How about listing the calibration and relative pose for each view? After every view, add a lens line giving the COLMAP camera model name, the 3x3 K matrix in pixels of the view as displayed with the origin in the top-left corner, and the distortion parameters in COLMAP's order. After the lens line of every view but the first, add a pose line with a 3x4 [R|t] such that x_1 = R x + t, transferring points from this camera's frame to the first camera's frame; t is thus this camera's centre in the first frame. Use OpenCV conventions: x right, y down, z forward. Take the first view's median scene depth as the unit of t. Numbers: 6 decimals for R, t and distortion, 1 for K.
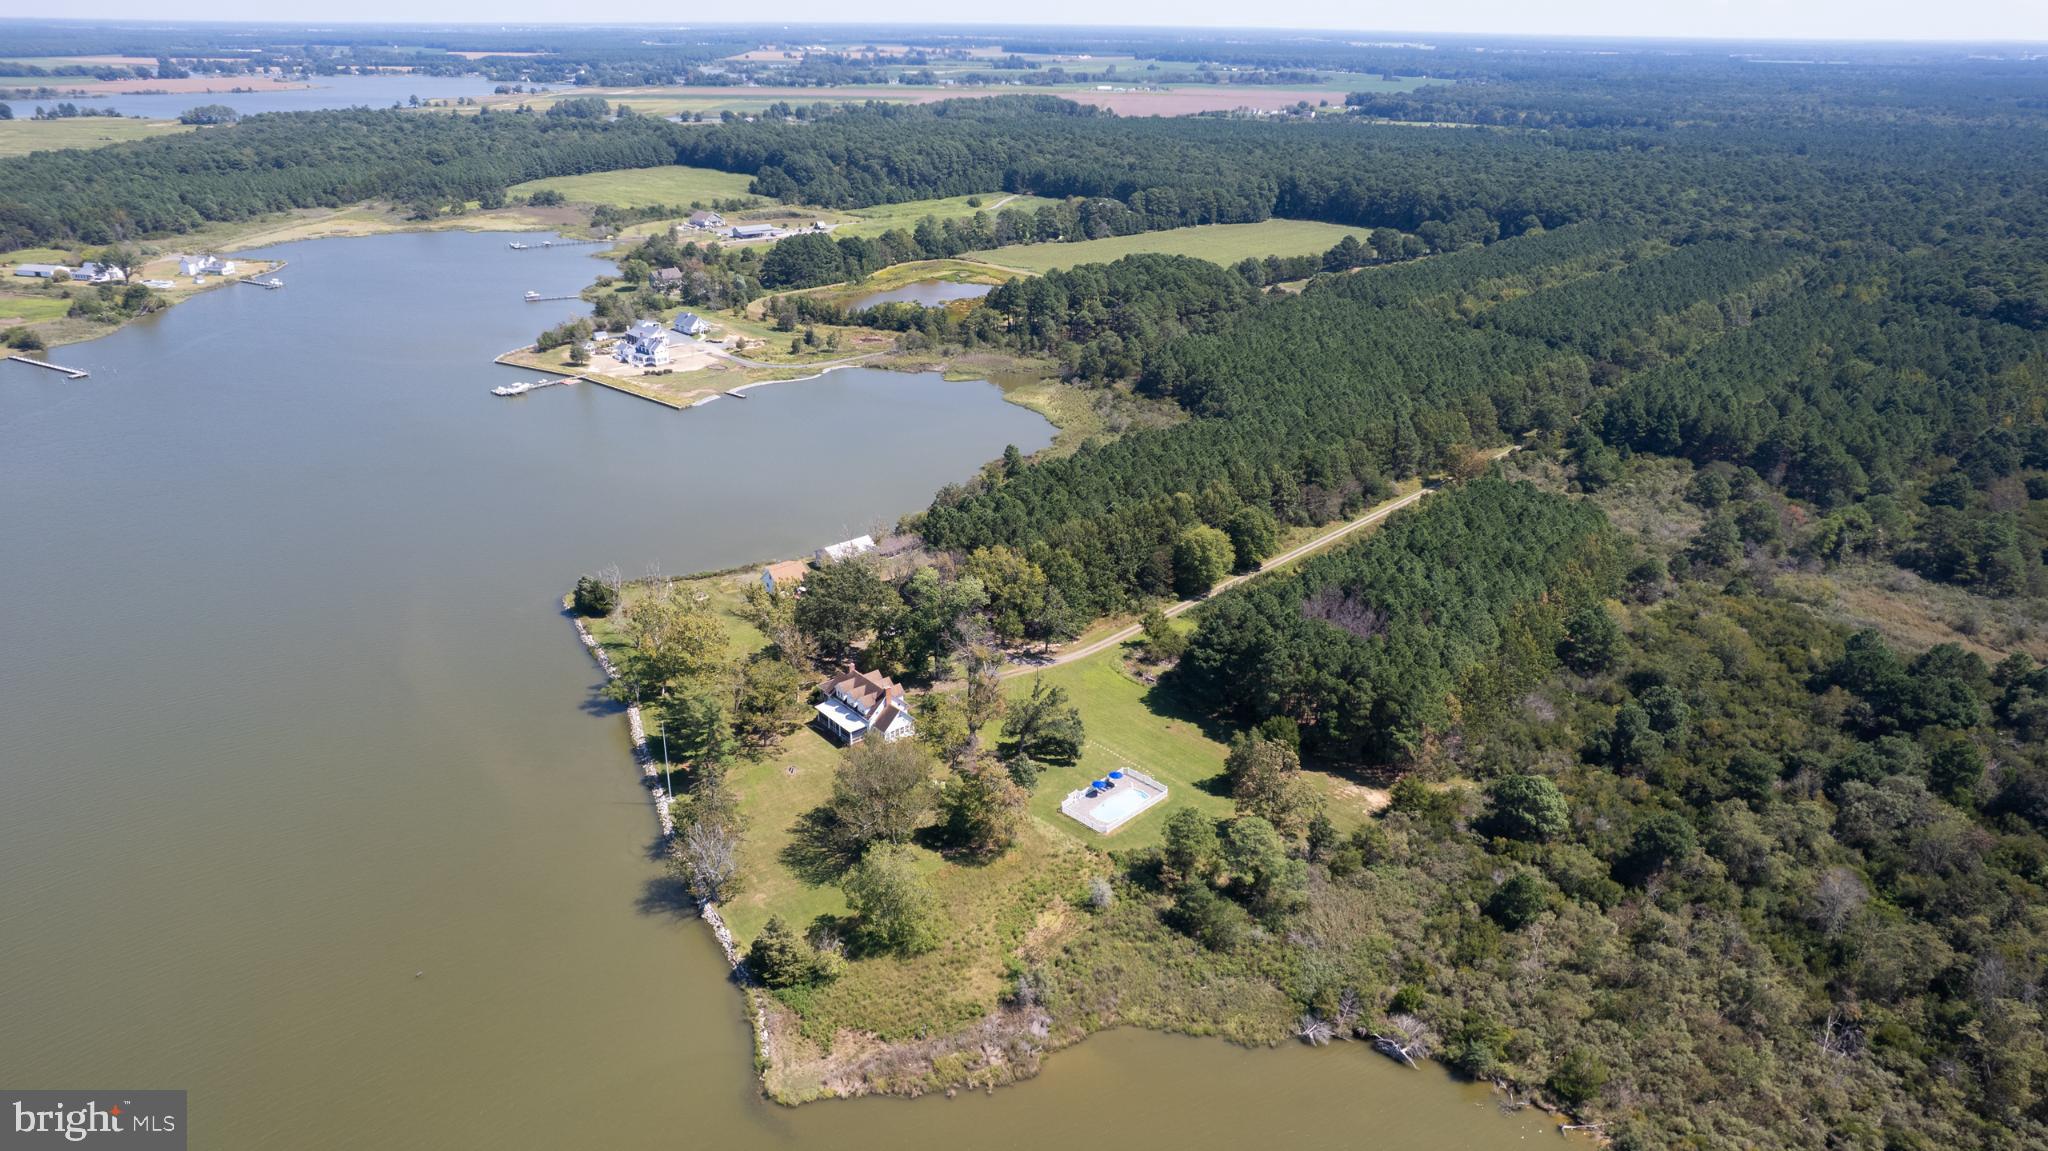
lens RADIAL K [[1327.6, 0, 1024.0], [0, 1327.6, 575.5], [0, 0, 1]] dist [-0.050810, 0.001580]
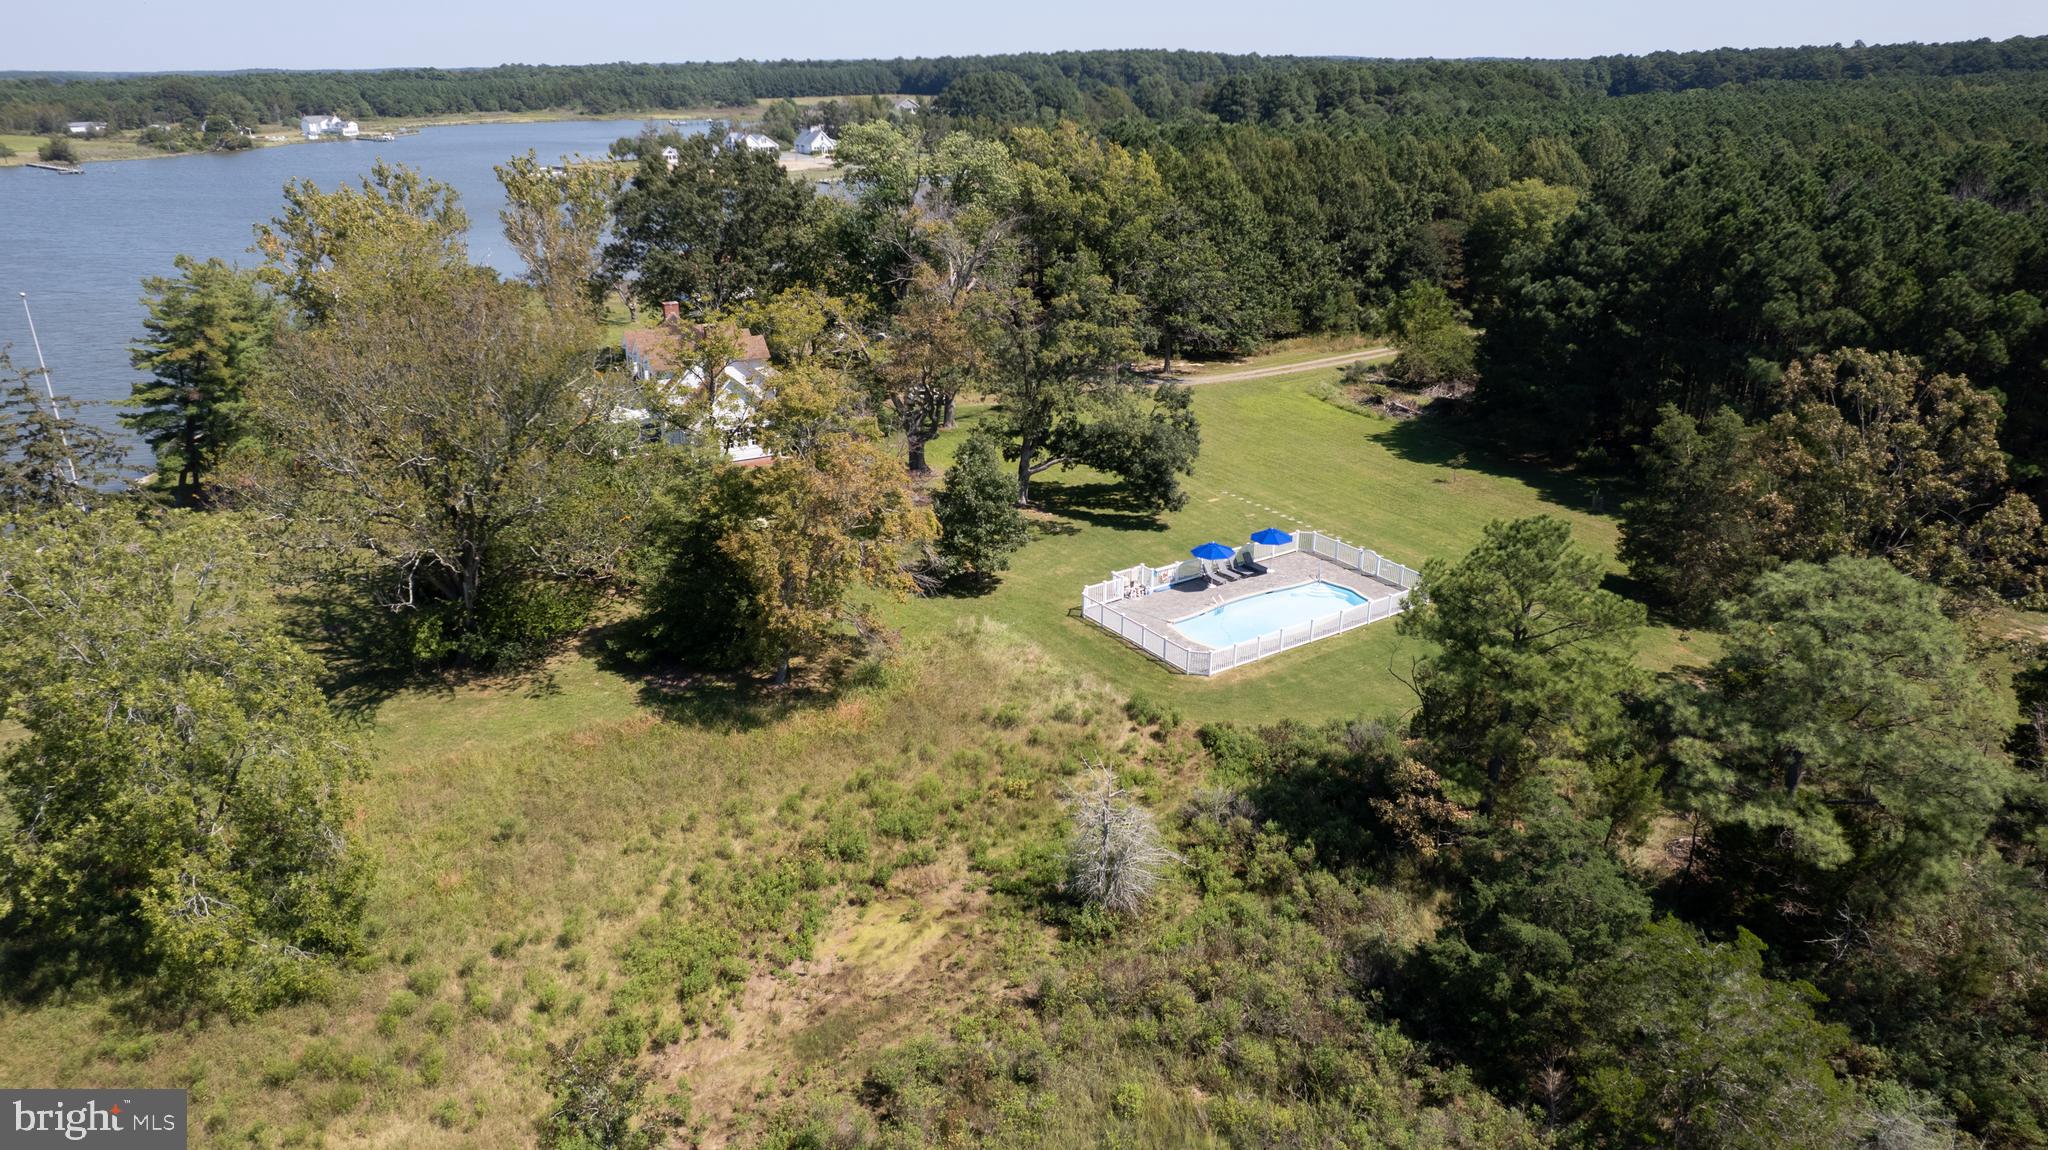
lens RADIAL K [[1306.7, 0, 1024.0], [0, 1306.7, 575.0], [0, 0, 1]] dist [-0.077163, 0.068583]
pose [[0.977680, 0.059166, -0.201599, 0.081135], [-0.067811, 0.997040, -0.036244, 0.190467], [0.198858, 0.049105, 0.978797, 0.729200]]
